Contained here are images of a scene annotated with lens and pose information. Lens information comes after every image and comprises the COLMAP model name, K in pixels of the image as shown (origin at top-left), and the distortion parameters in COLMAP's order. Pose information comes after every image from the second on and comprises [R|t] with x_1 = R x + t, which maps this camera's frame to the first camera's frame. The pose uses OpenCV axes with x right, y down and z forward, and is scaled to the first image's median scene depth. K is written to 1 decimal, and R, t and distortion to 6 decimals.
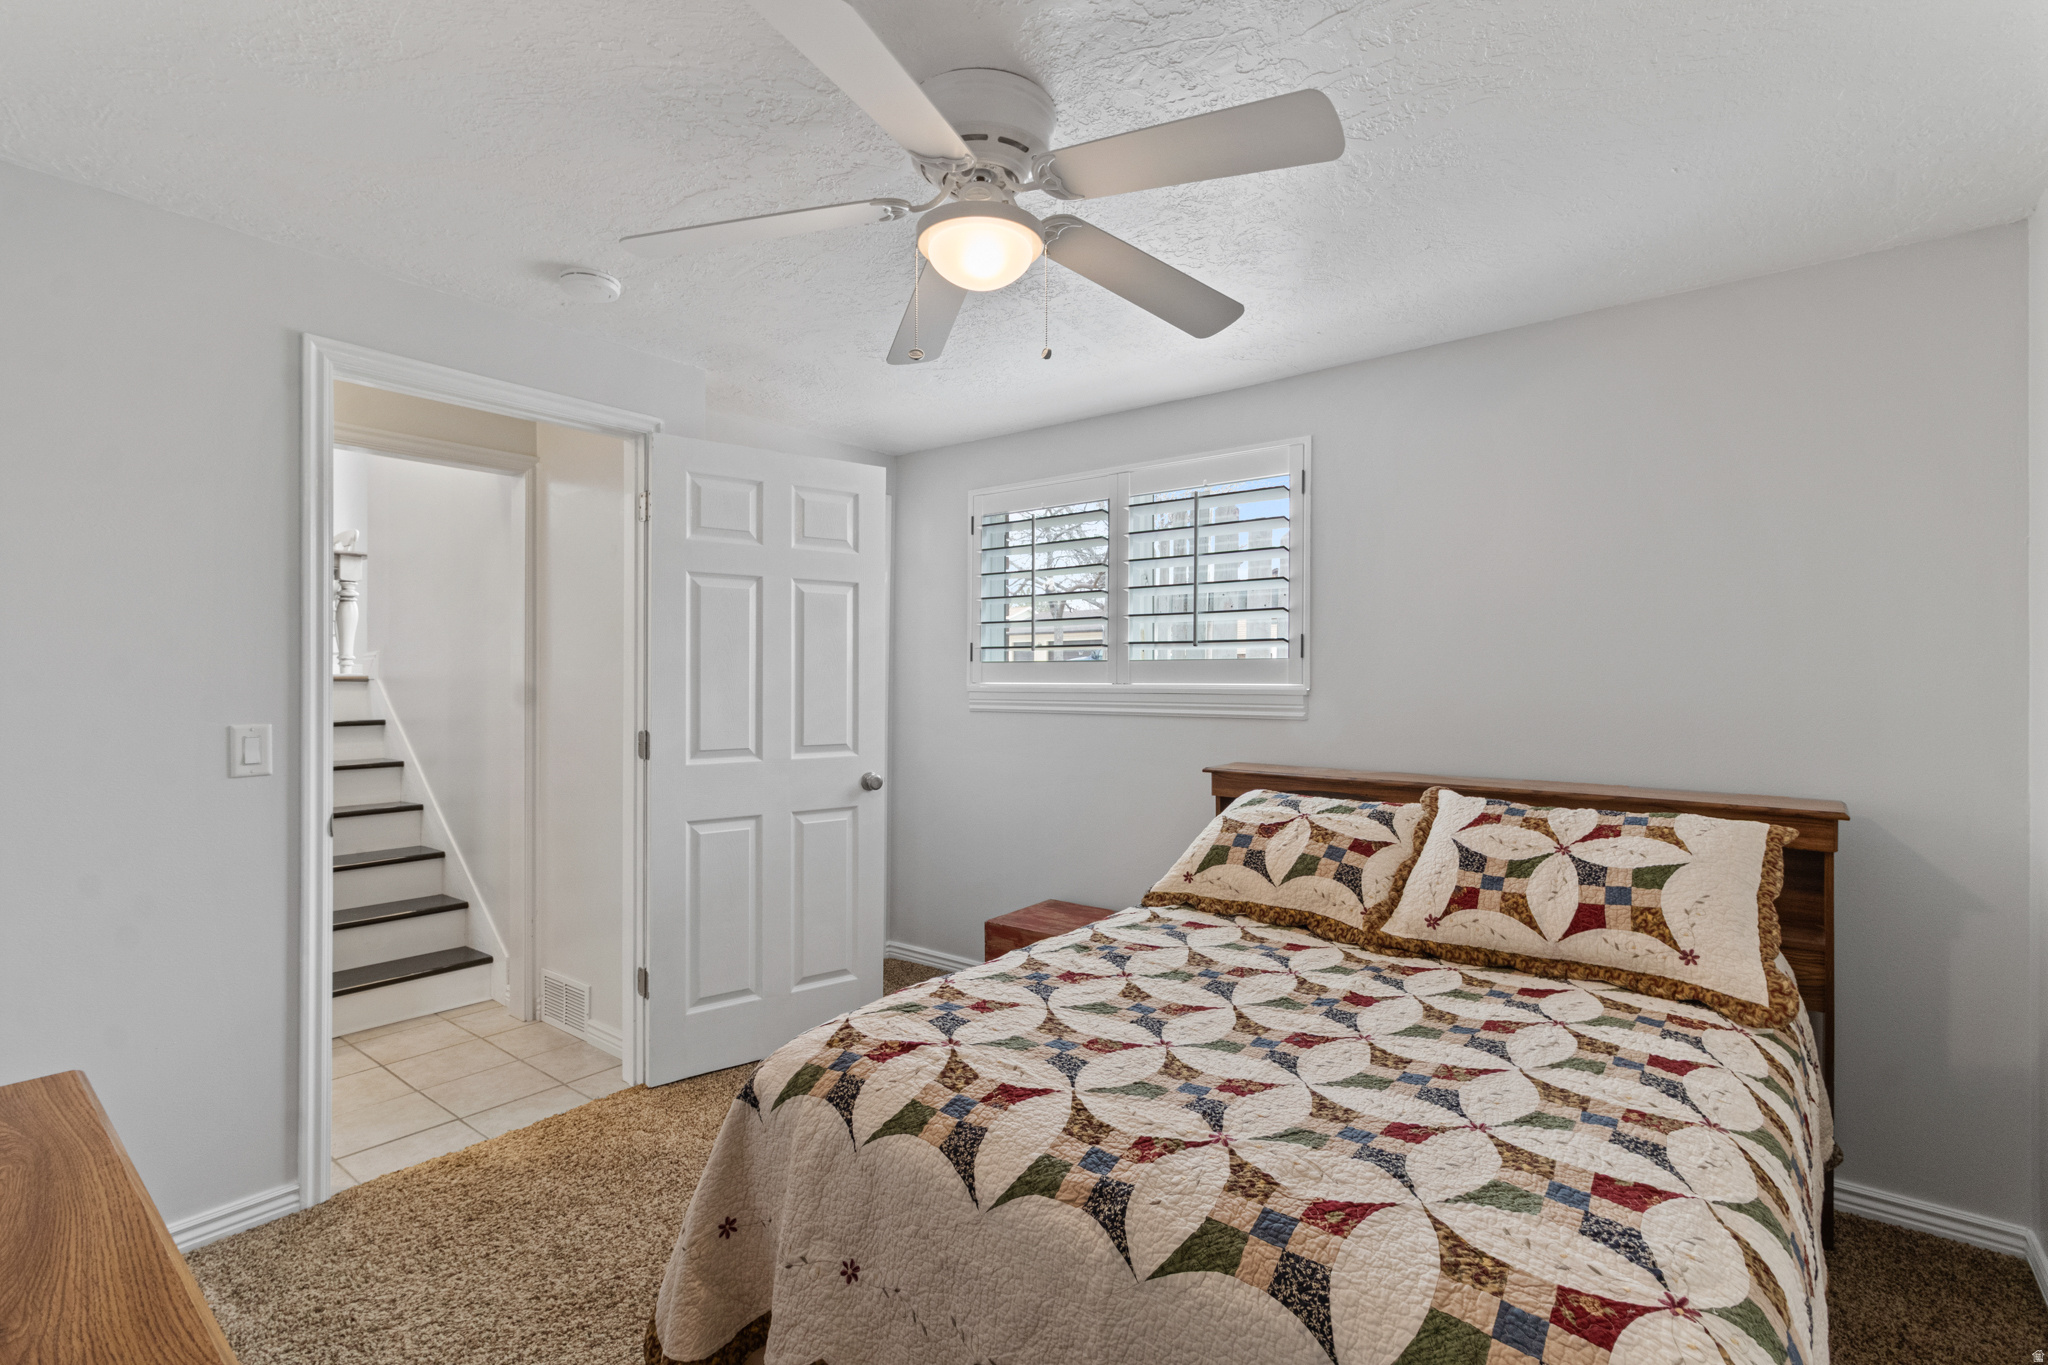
lens RADIAL K [[957.7, 0, 1024.0], [0, 957.7, 682.5], [0, 0, 1]] dist [0.000277, 0.000092]
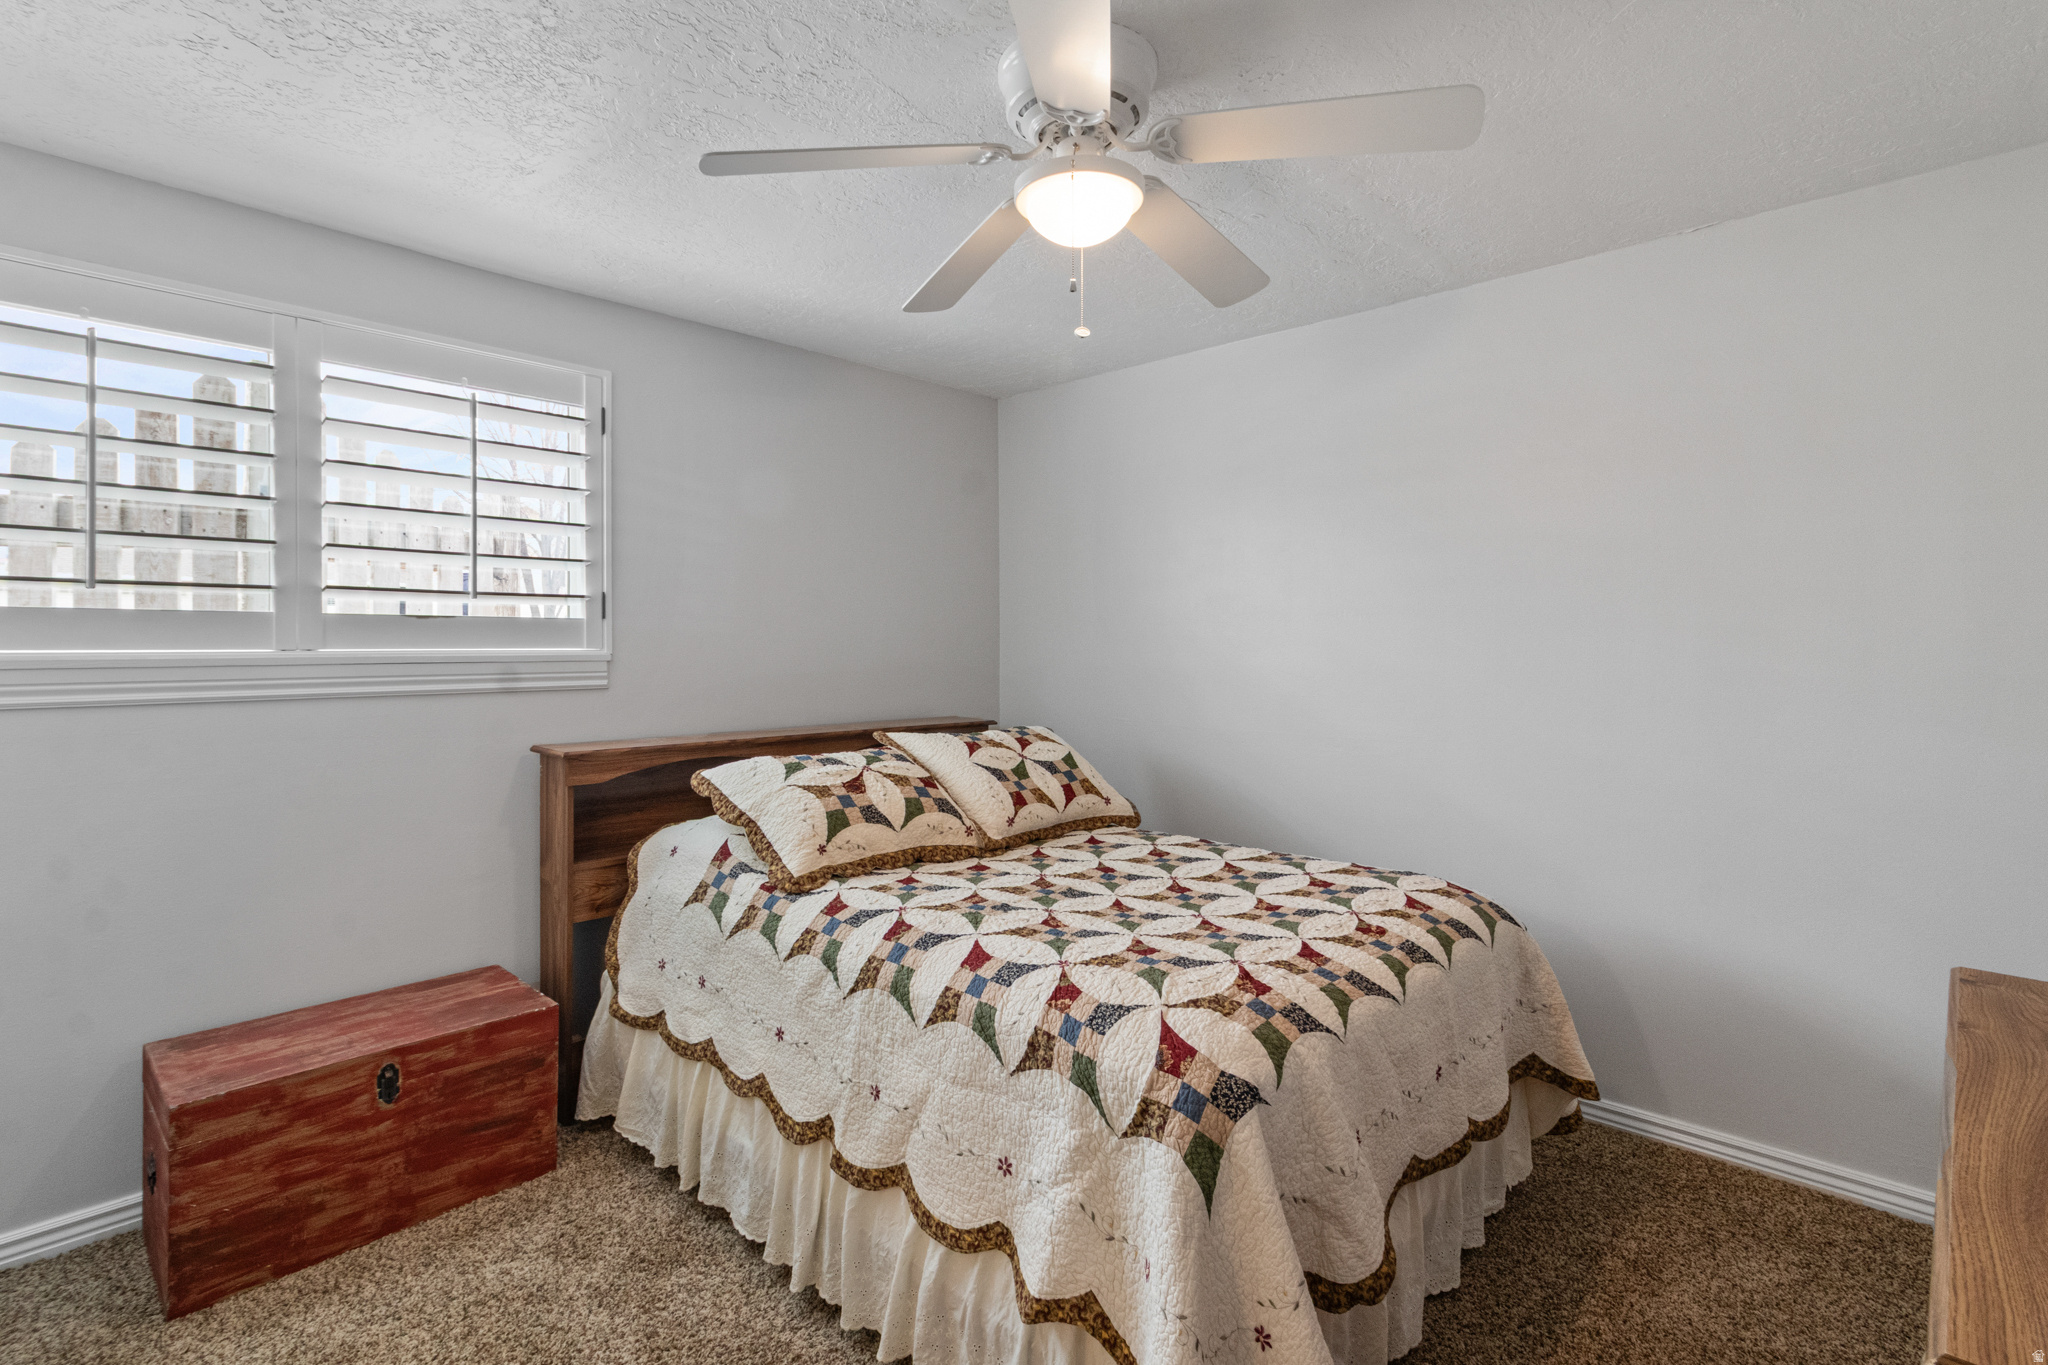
lens RADIAL K [[962.8, 0, 1030.2], [0, 962.8, 652.6], [0, 0, 1]] dist [0.001485, 0.000368]
pose [[0.072846, -0.011491, 0.997277, -0.575448], [0.001702, 0.999934, 0.011397, -0.003565], [-0.997342, 0.000868, 0.072860, 0.538356]]
